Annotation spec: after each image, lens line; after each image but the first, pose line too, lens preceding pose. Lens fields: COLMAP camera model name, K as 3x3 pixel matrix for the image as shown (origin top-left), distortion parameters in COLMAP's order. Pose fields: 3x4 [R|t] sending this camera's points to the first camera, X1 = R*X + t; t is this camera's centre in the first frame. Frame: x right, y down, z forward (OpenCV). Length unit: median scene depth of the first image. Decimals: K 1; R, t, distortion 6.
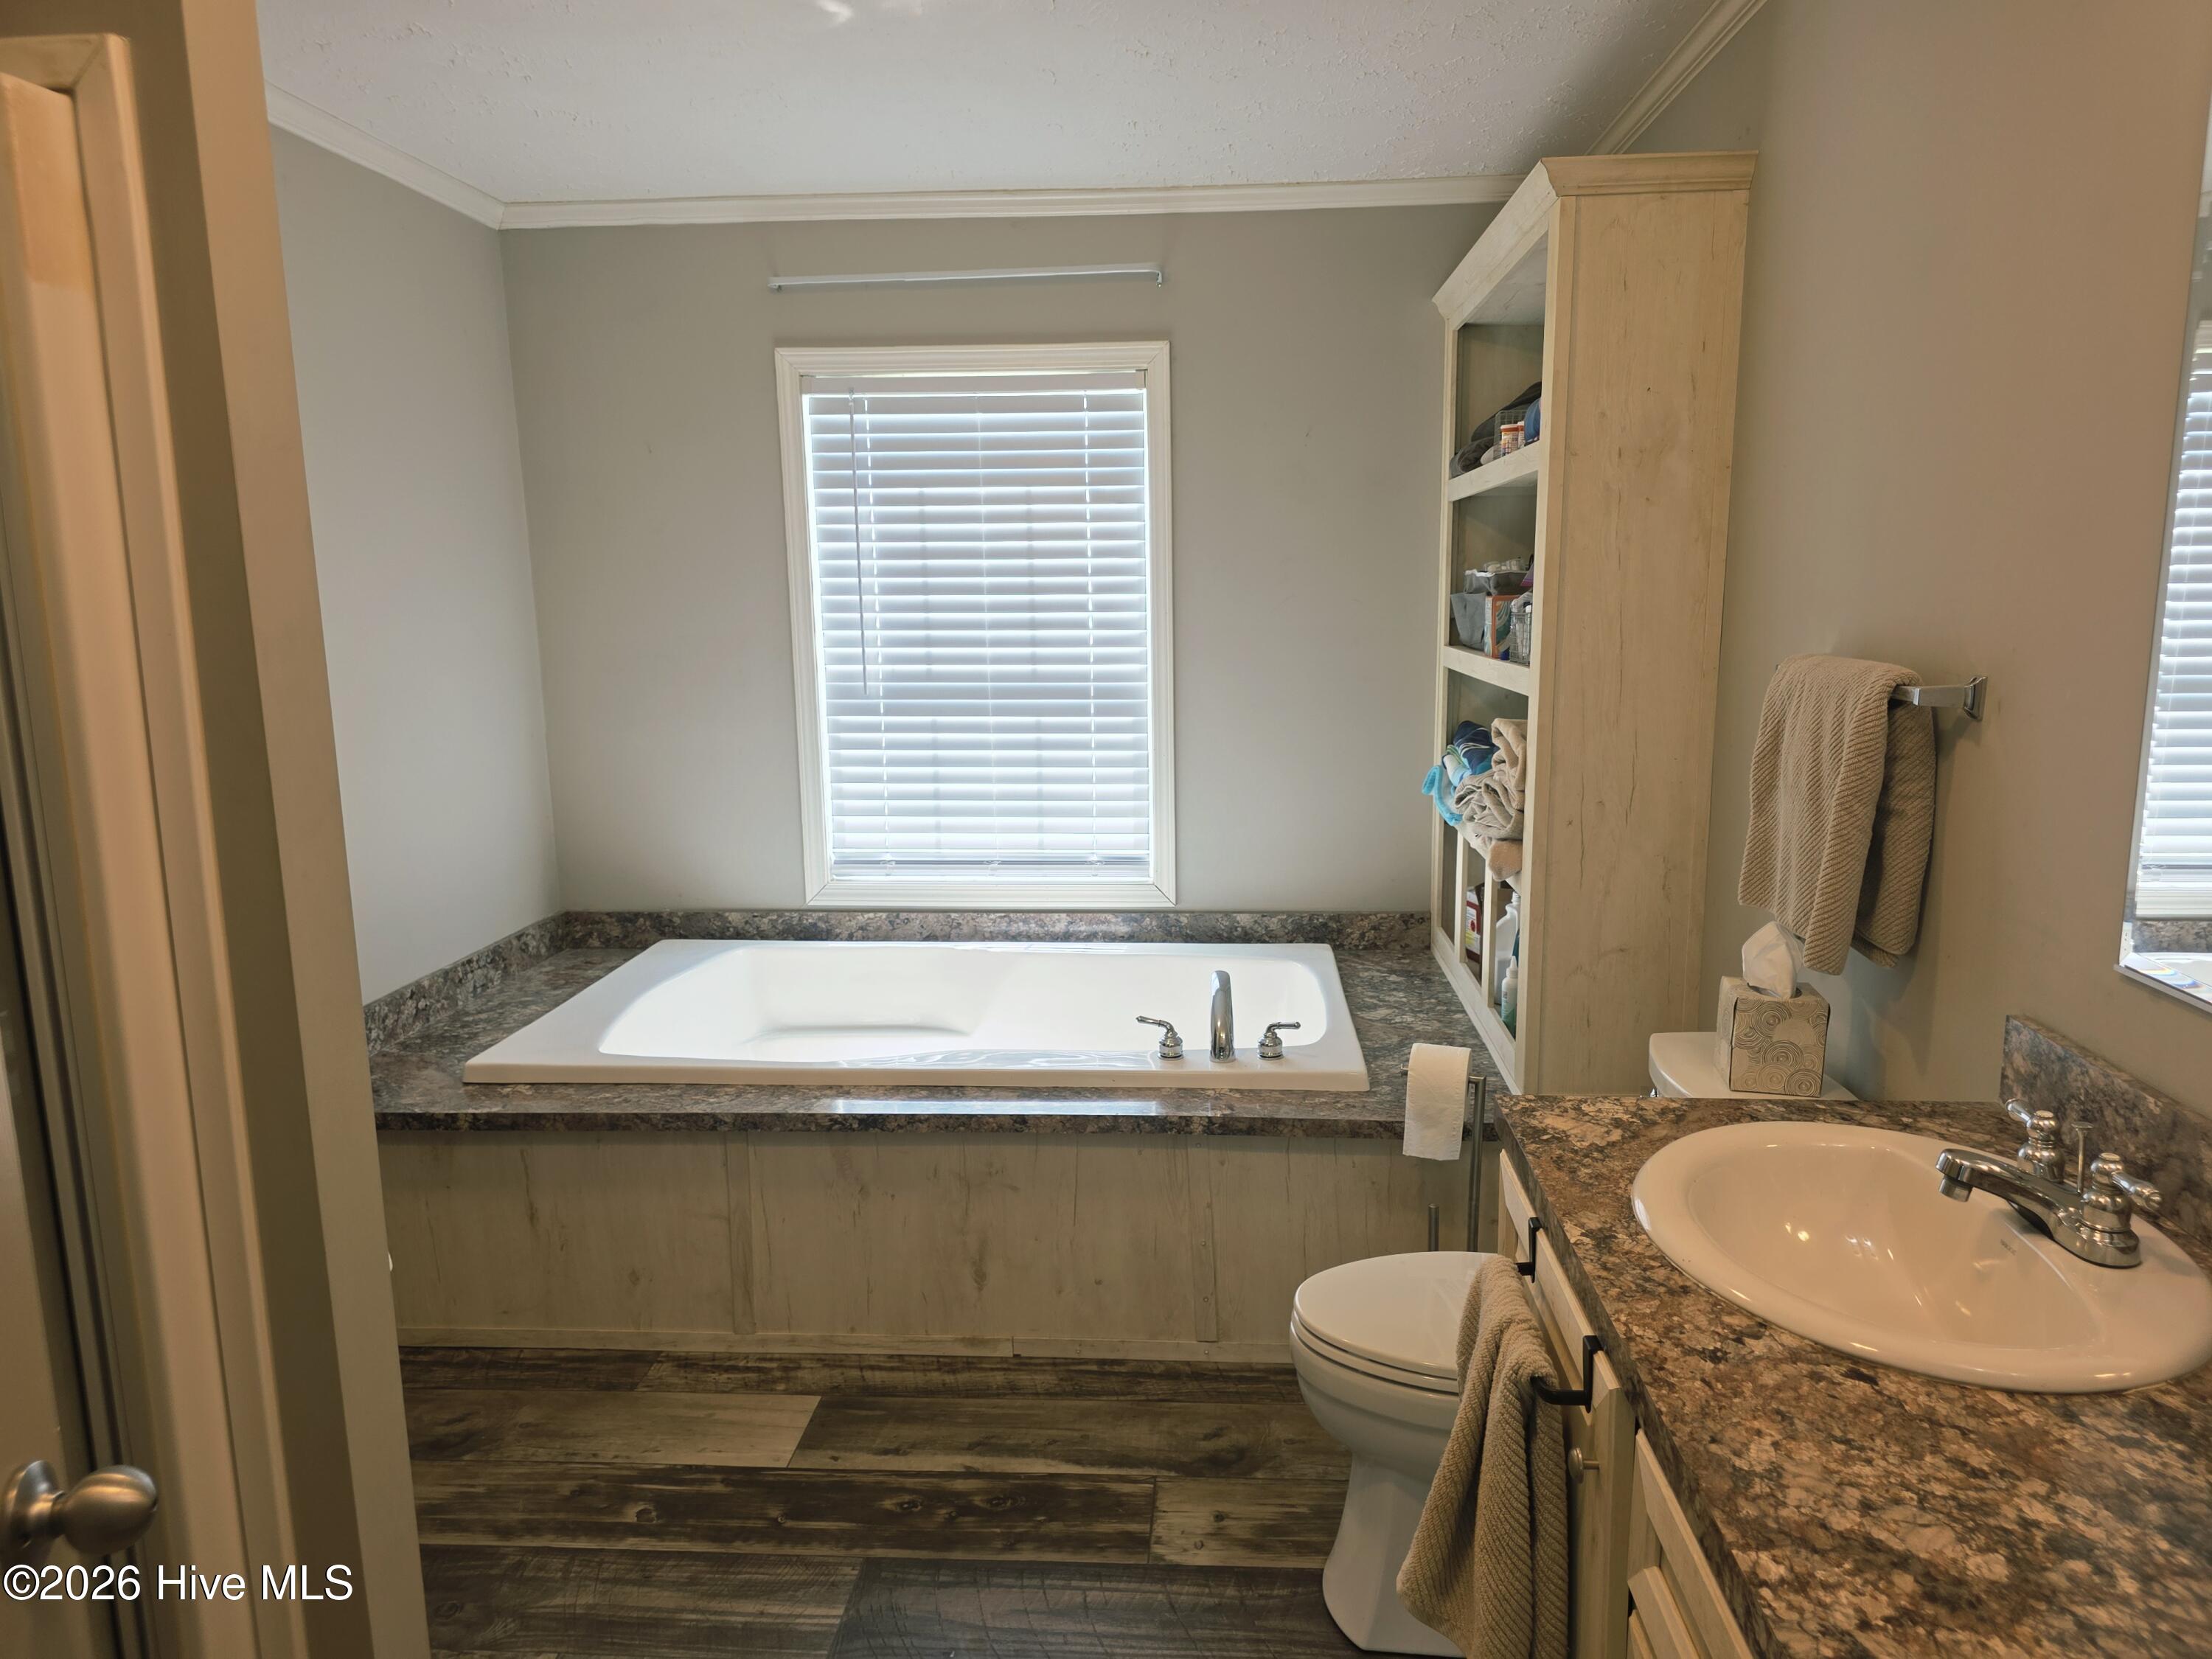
lens RADIAL K [[1488.5, 0, 1144.4], [0, 1488.5, 827.5], [0, 0, 1]] dist [0.064038, -0.060918]
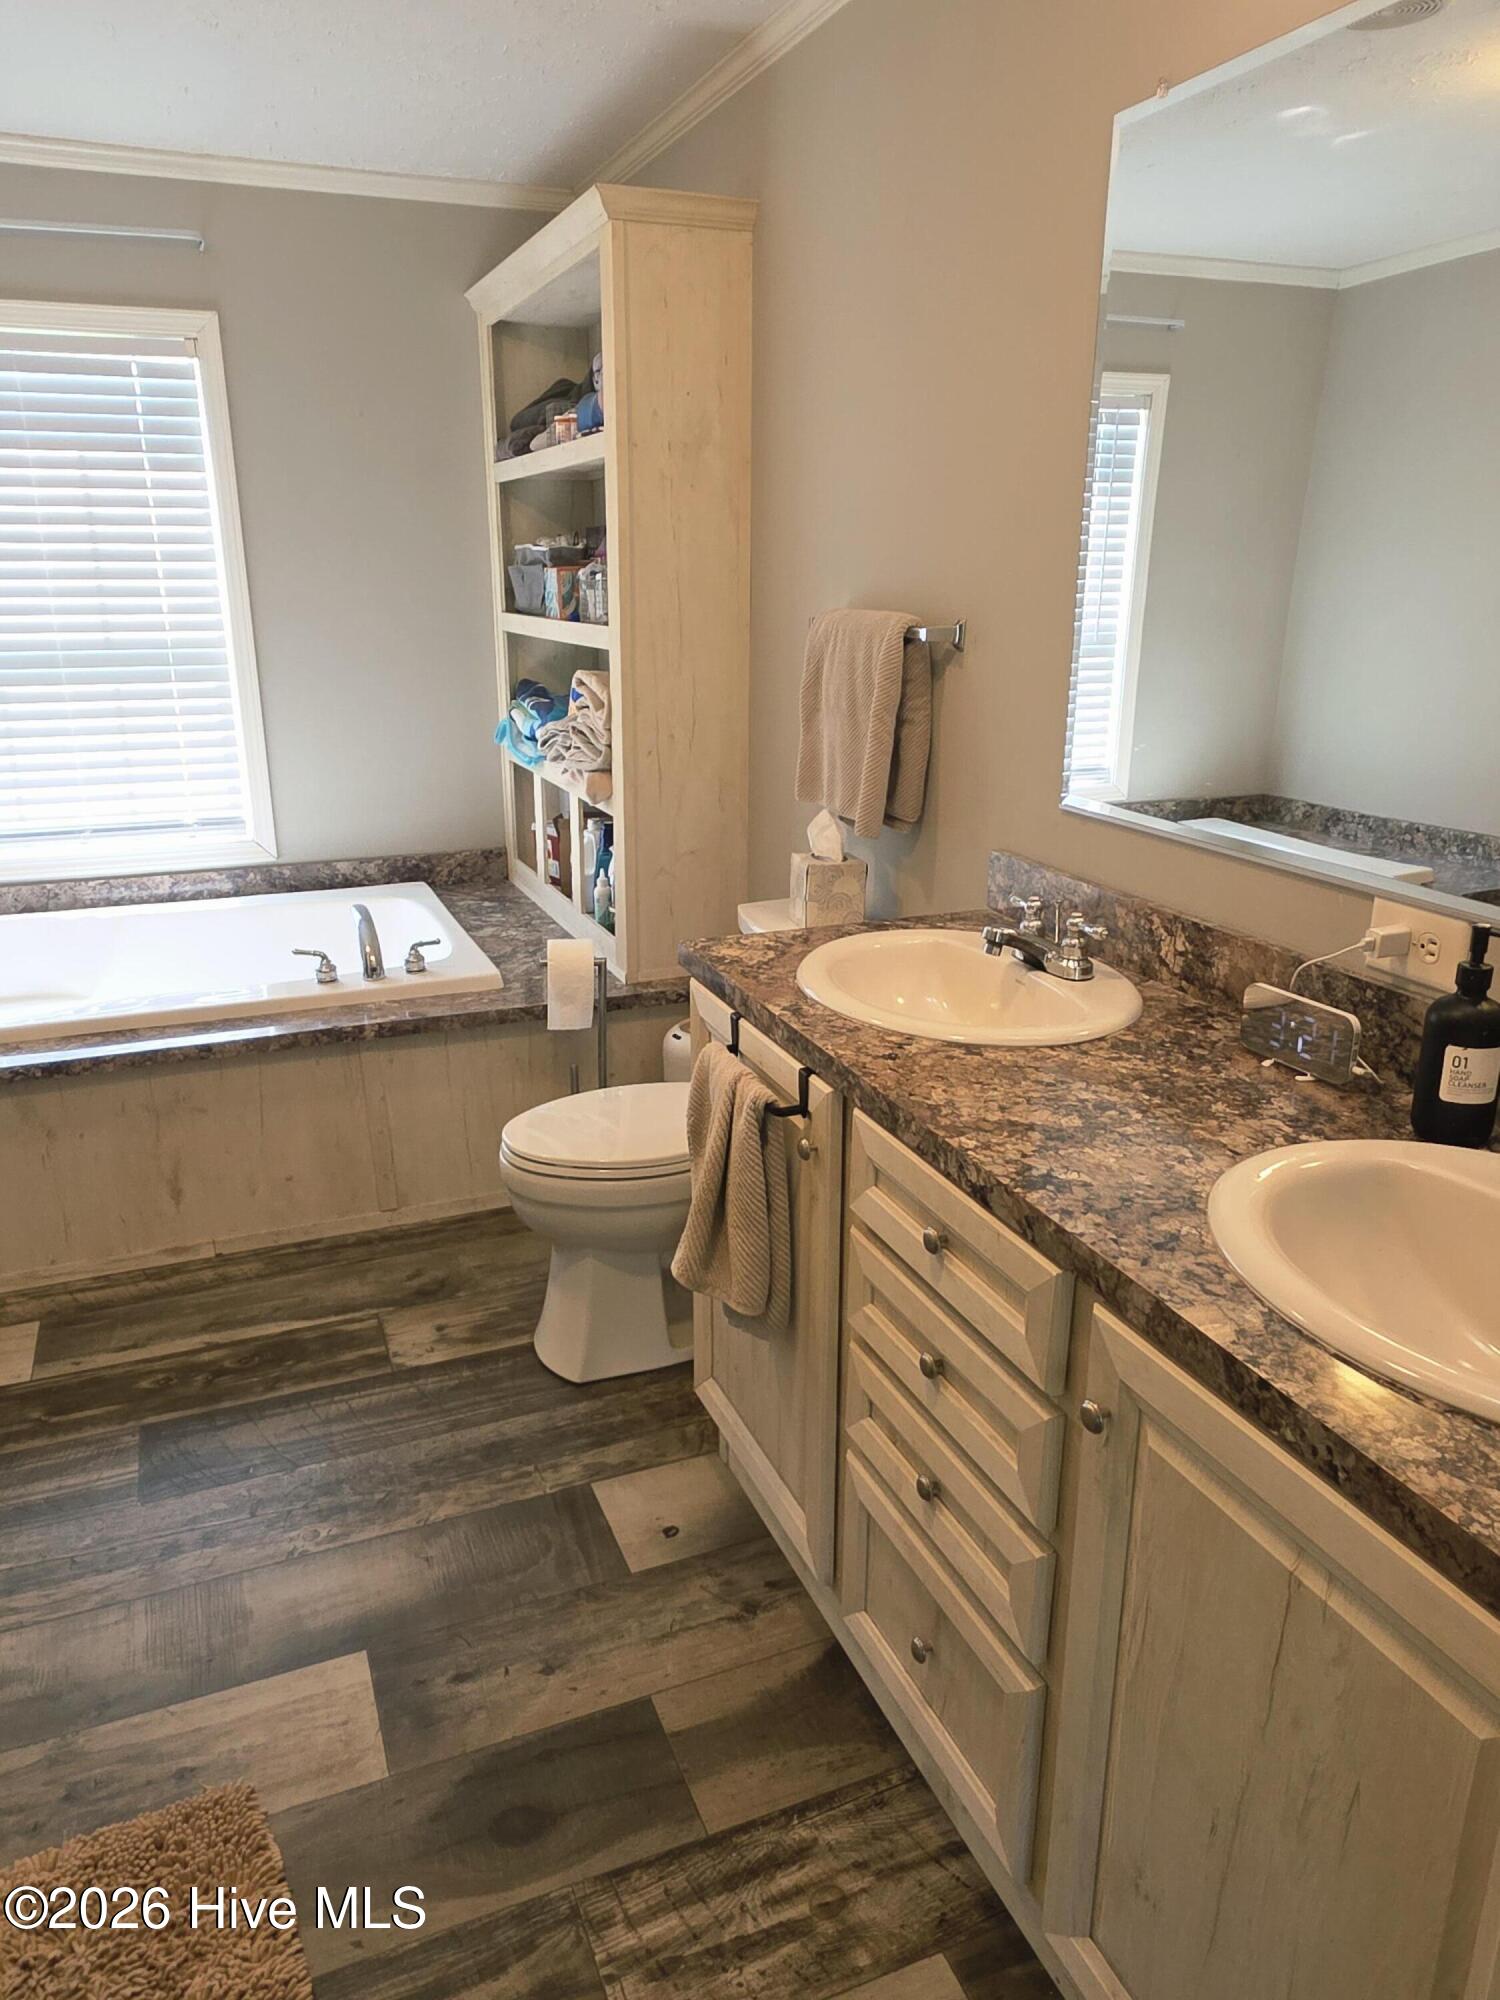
lens RADIAL K [[1371.6, 0, 750.0], [0, 1371.6, 1000.0], [0, 0, 1]] dist [0.000425, -0.005434]
pose [[0.897899, -0.120172, 0.423481, -0.148926], [0.060076, 0.986467, 0.152555, 0.030340], [-0.436084, -0.111538, 0.892967, -0.081635]]
